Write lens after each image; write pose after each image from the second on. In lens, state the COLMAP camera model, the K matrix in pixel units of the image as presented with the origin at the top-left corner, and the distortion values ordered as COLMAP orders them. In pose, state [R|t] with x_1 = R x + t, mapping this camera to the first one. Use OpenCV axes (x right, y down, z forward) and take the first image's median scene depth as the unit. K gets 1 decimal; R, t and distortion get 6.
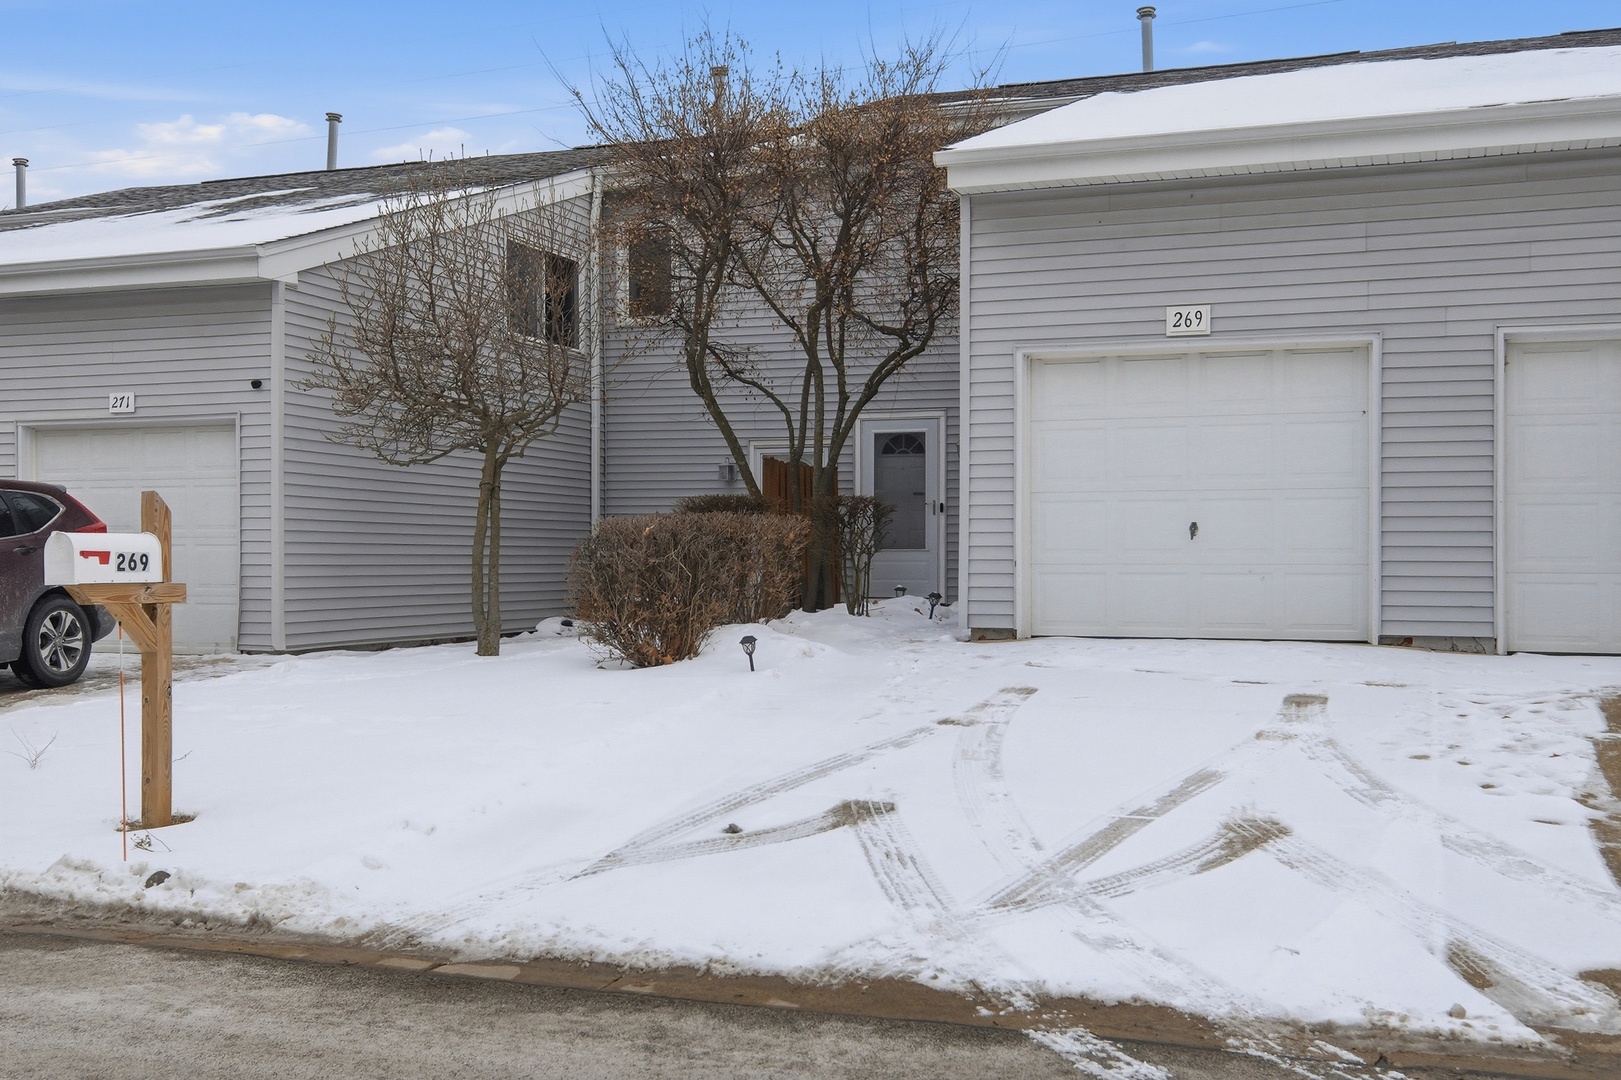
lens RADIAL K [[1691.8, 0, 808.3], [0, 1691.8, 561.5], [0, 0, 1]] dist [0.009419, -0.002452]
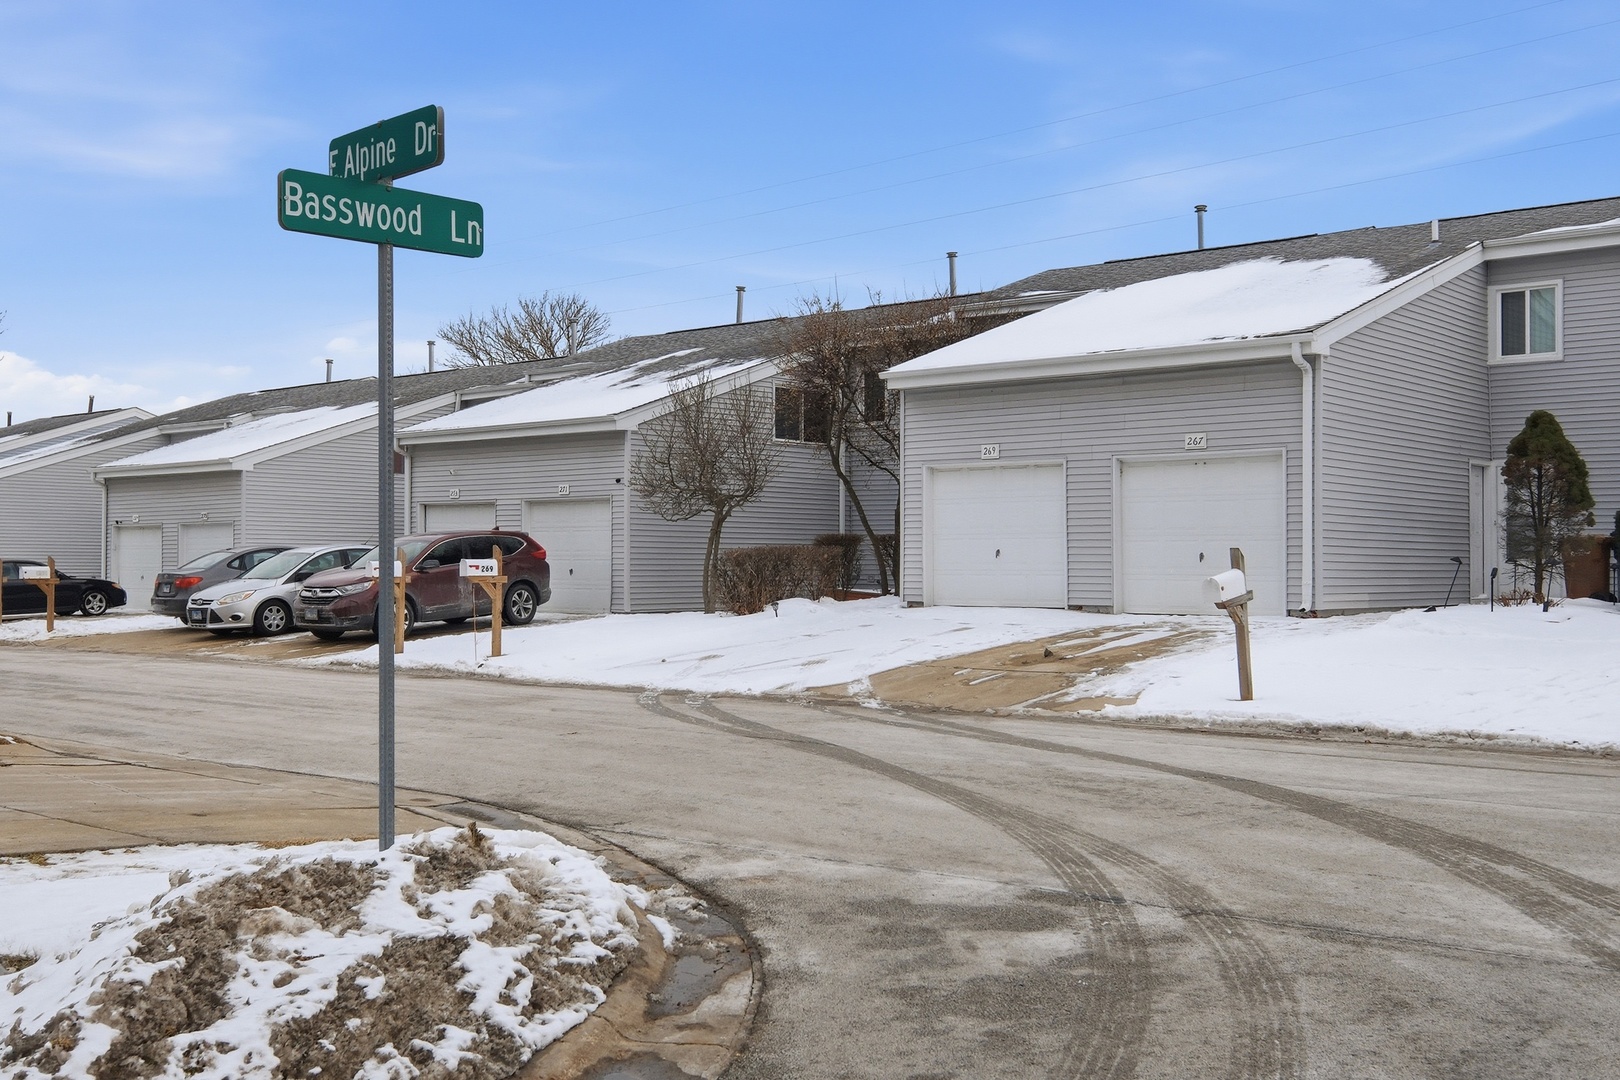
lens RADIAL K [[1690.7, 0, 807.8], [0, 1690.7, 561.5], [0, 0, 1]] dist [0.009419, -0.002452]
pose [[0.933359, -0.000175, -0.358944, 0.700882], [-0.000865, 0.999996, -0.002736, -0.002876], [0.358943, 0.002864, 0.933355, -0.923790]]
